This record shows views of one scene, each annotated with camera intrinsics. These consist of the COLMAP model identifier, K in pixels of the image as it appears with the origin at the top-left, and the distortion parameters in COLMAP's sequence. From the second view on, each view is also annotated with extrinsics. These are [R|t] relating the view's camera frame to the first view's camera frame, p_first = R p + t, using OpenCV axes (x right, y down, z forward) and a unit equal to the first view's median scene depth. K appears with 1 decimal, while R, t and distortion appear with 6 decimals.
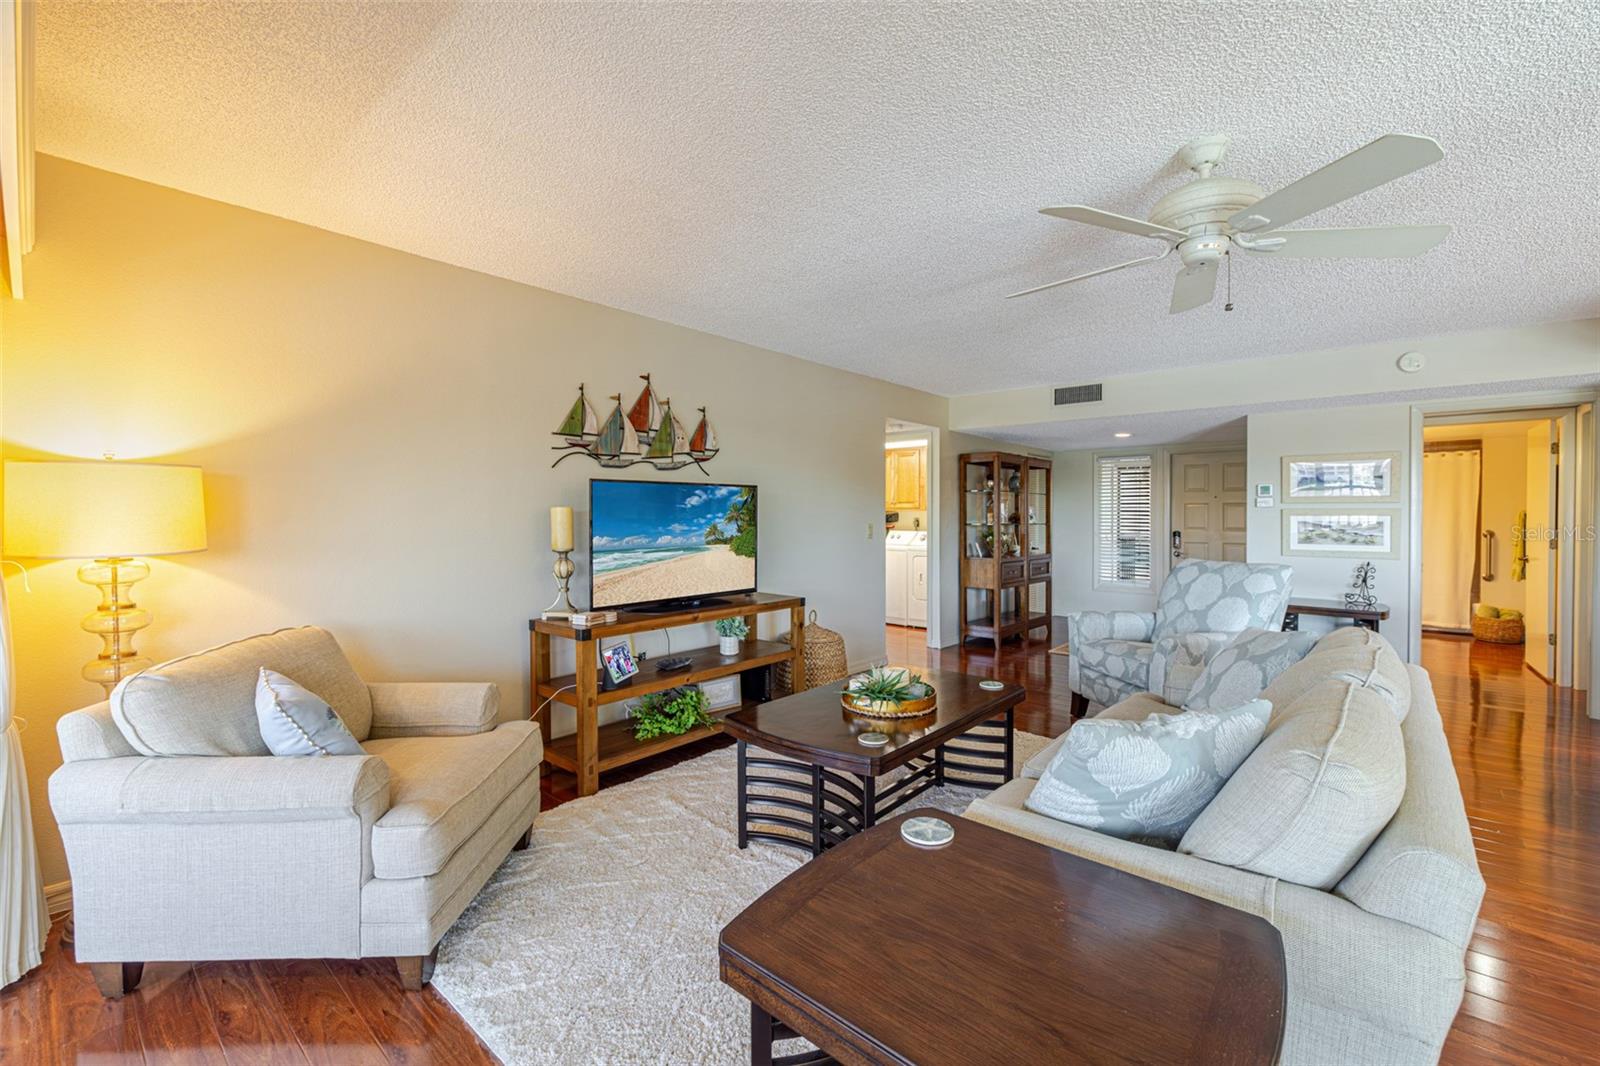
lens RADIAL K [[682.6, 0, 804.2], [0, 682.6, 528.1], [0, 0, 1]] dist [0.001369, -0.000004]
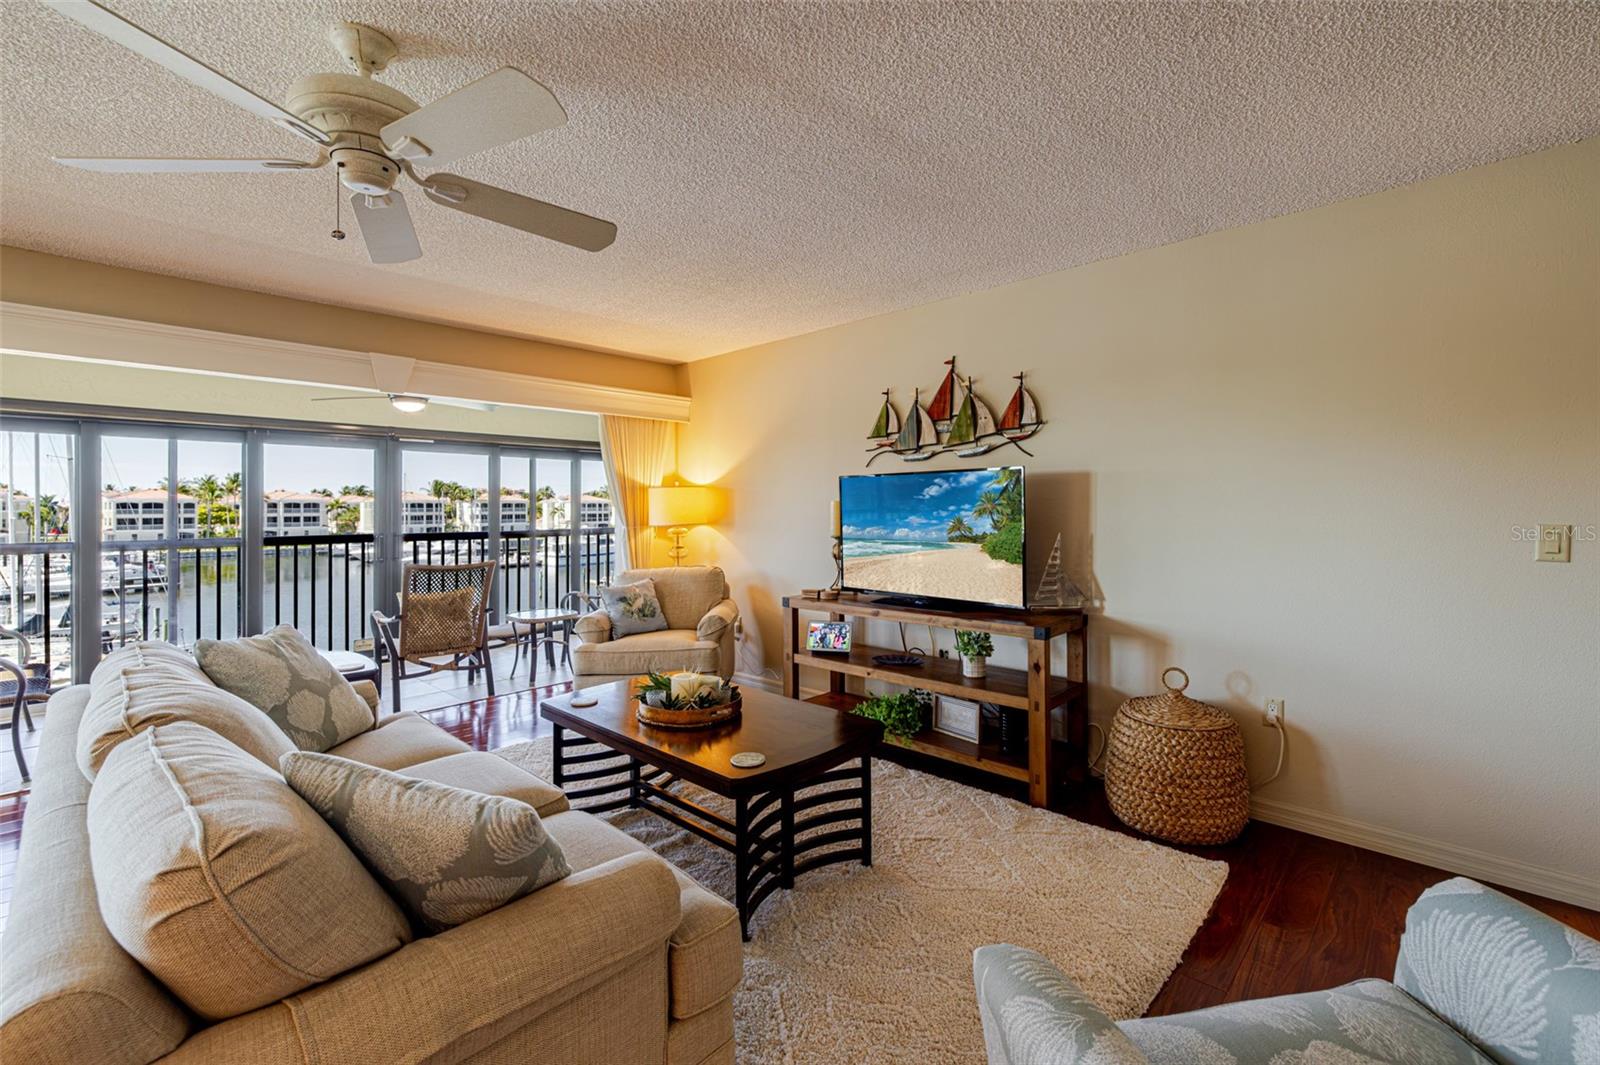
lens RADIAL K [[682.6, 0, 804.2], [0, 682.6, 527.6], [0, 0, 1]] dist [0.001369, -0.000004]
pose [[-0.052856, 0.024807, -0.998294, 0.692167], [-0.016131, 0.999540, 0.025692, -0.011001], [0.998472, 0.017462, -0.052432, 0.807273]]
